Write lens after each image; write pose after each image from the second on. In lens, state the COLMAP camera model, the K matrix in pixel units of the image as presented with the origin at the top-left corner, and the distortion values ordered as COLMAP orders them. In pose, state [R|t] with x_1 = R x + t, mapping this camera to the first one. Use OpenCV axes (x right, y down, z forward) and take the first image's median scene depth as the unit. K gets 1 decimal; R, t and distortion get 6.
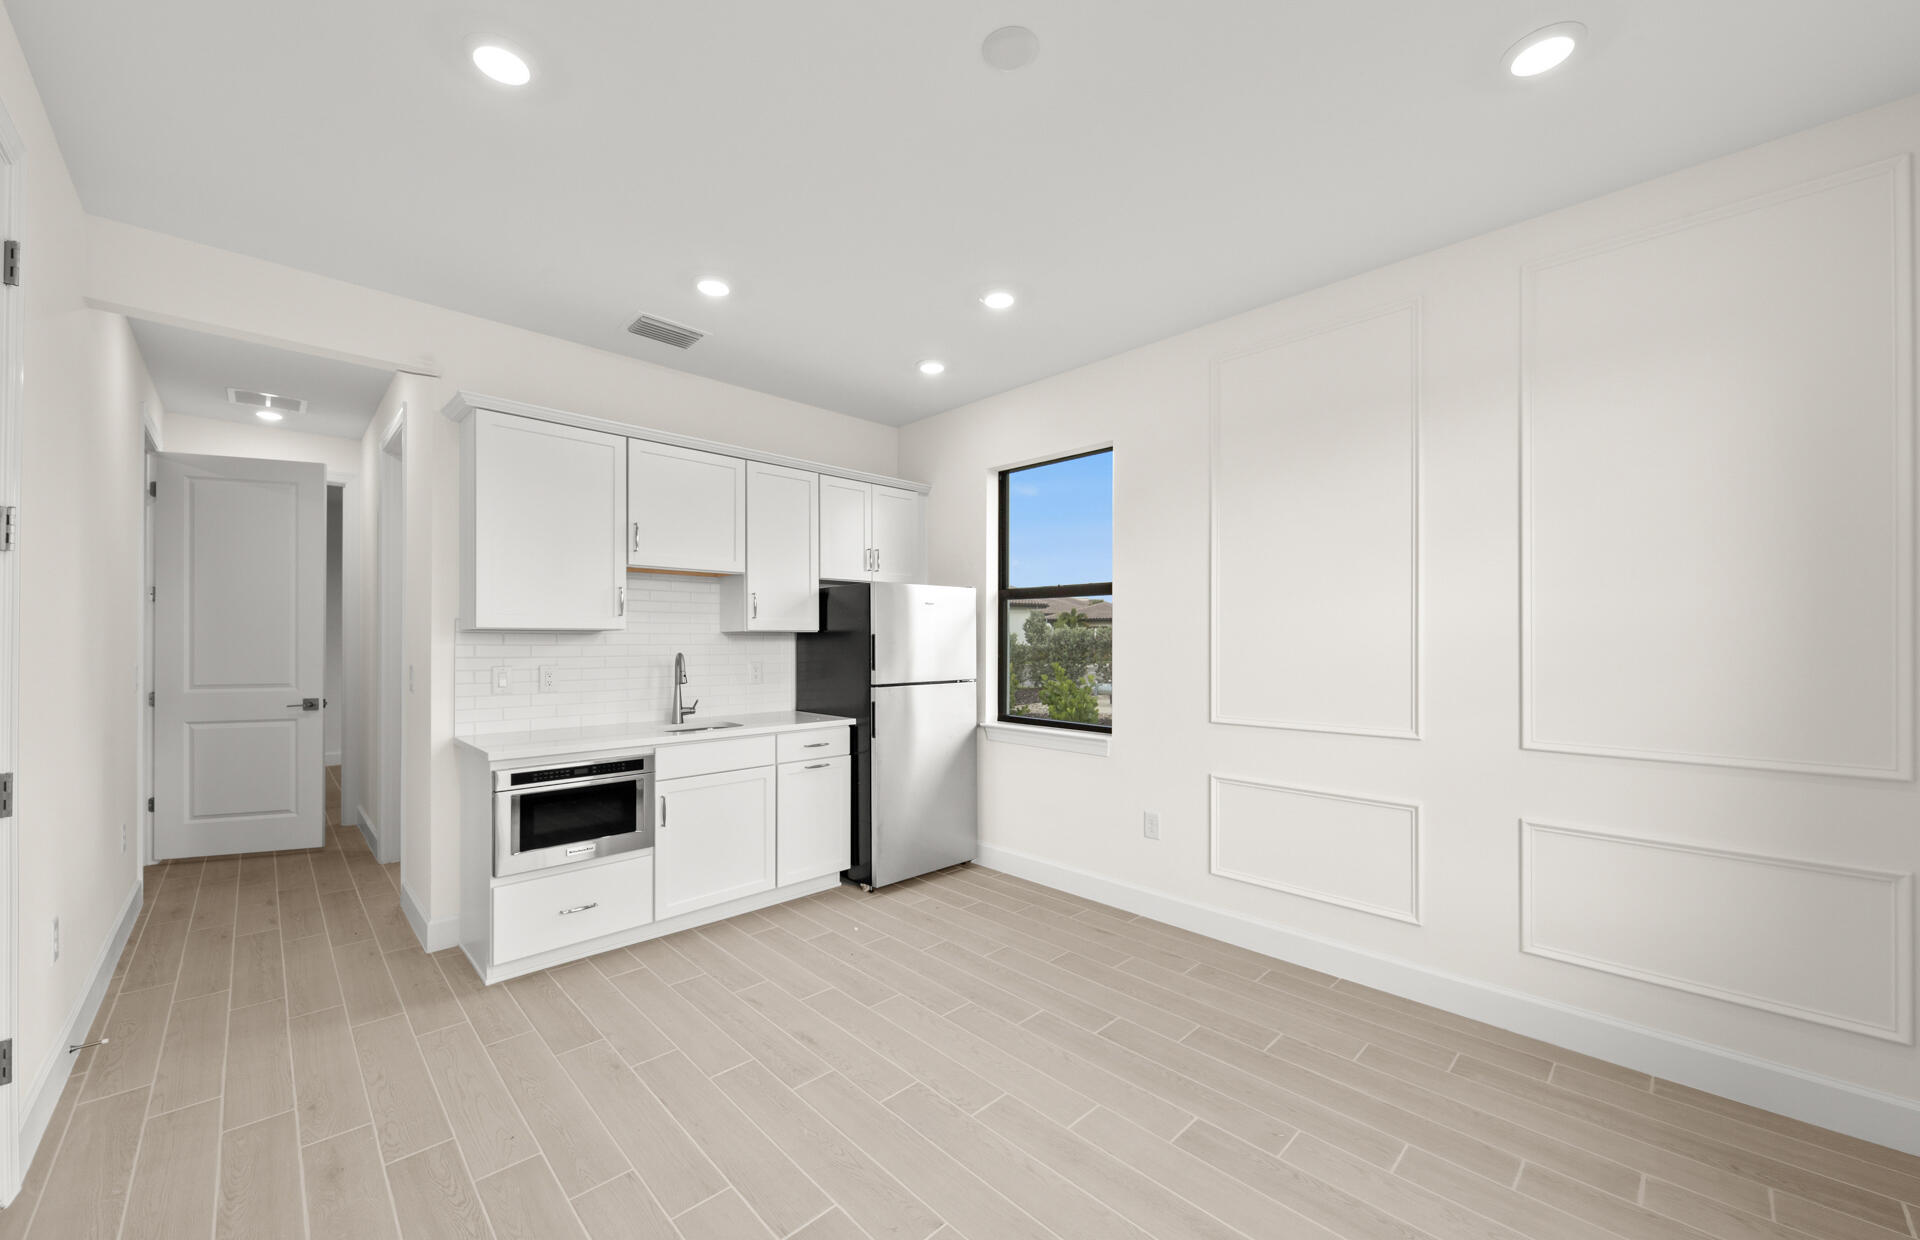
lens RADIAL K [[698.6, 0, 947.8], [0, 698.6, 641.6], [0, 0, 1]] dist [-0.001886, -0.000260]
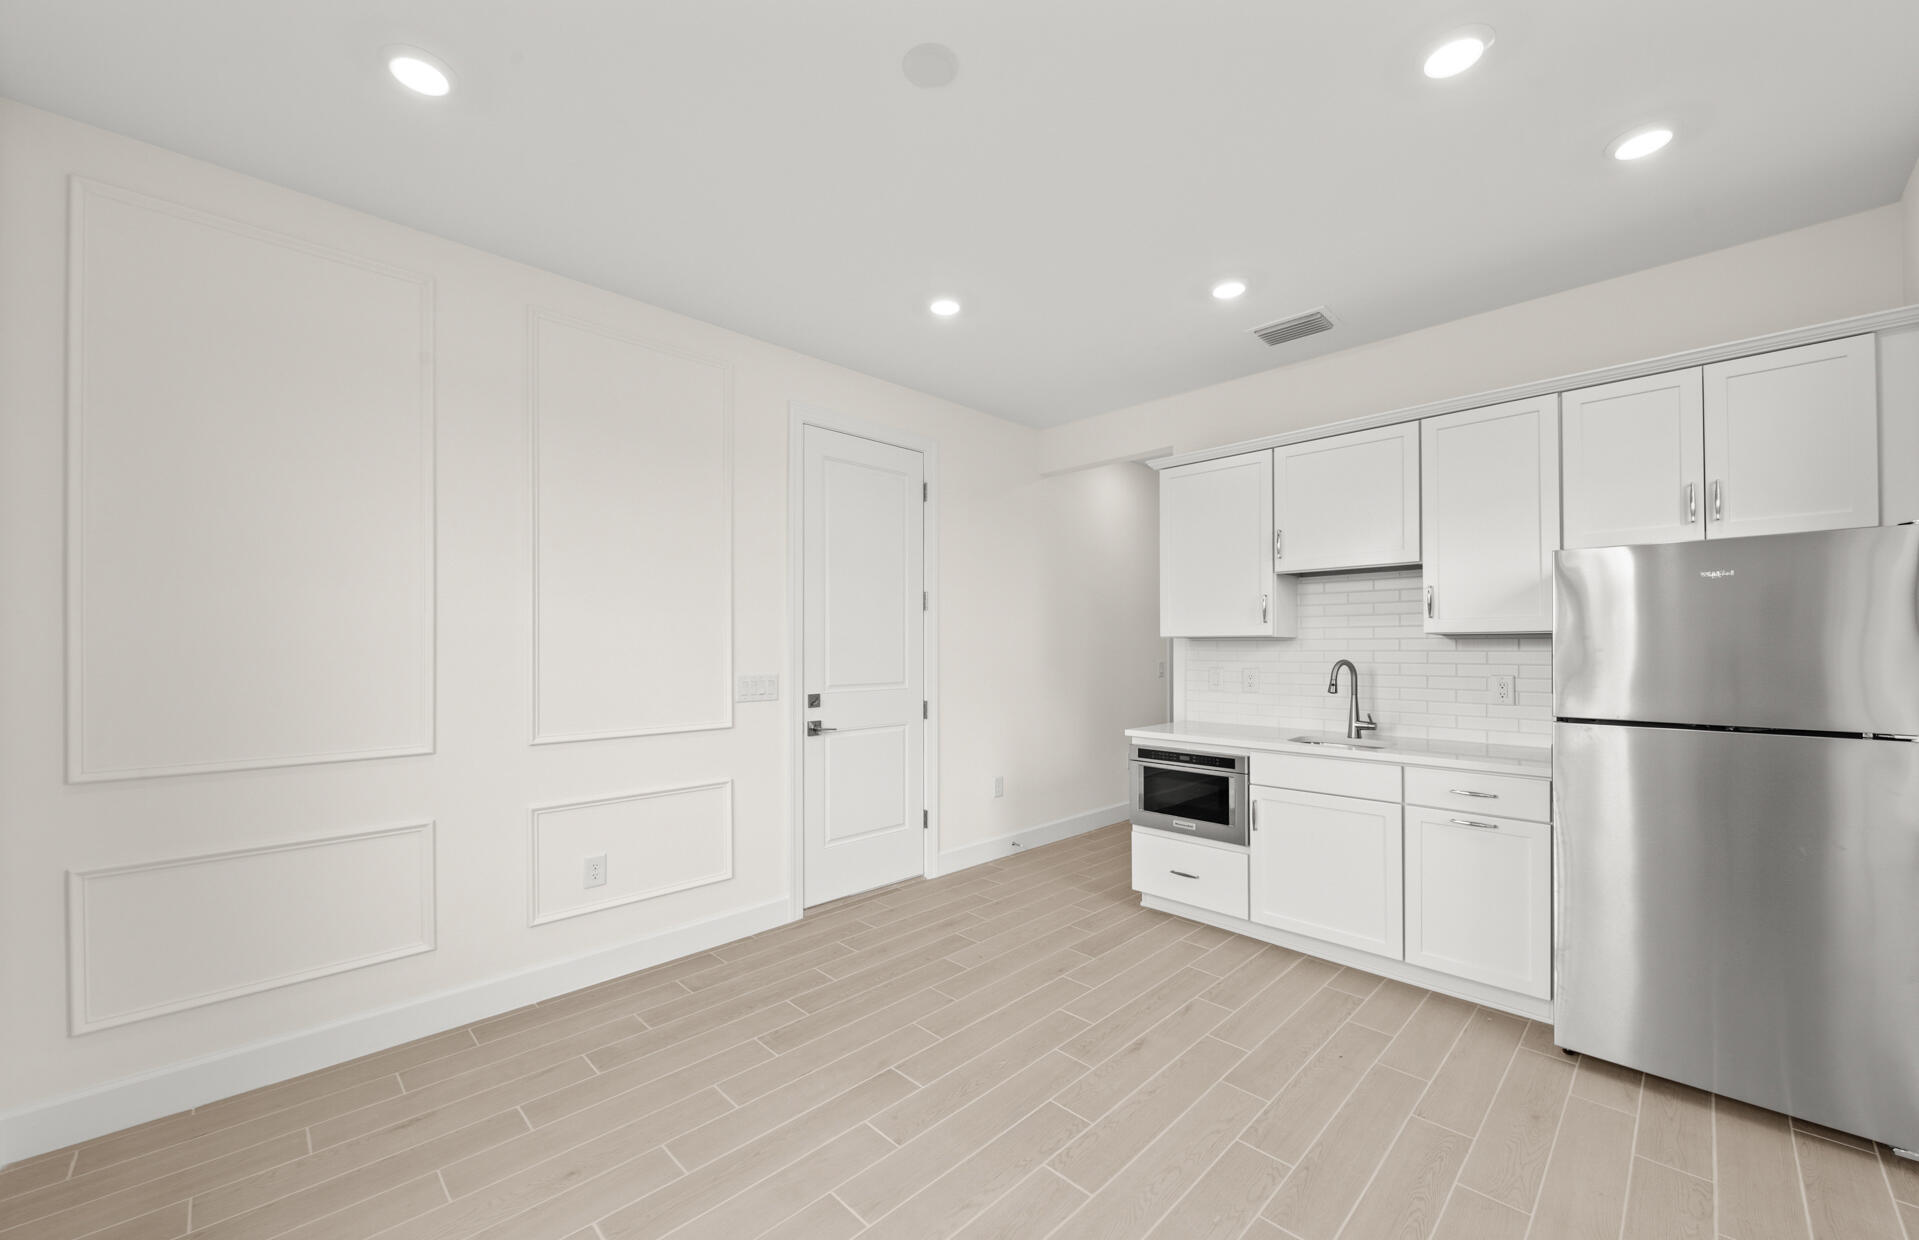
lens RADIAL K [[698.3, 0, 947.3], [0, 698.3, 641.6], [0, 0, 1]] dist [-0.001886, -0.000260]
pose [[0.036890, -0.007956, -0.999288, 0.591463], [0.000601, 0.999968, -0.007940, -0.000519], [0.999319, -0.000308, 0.036894, 0.522112]]
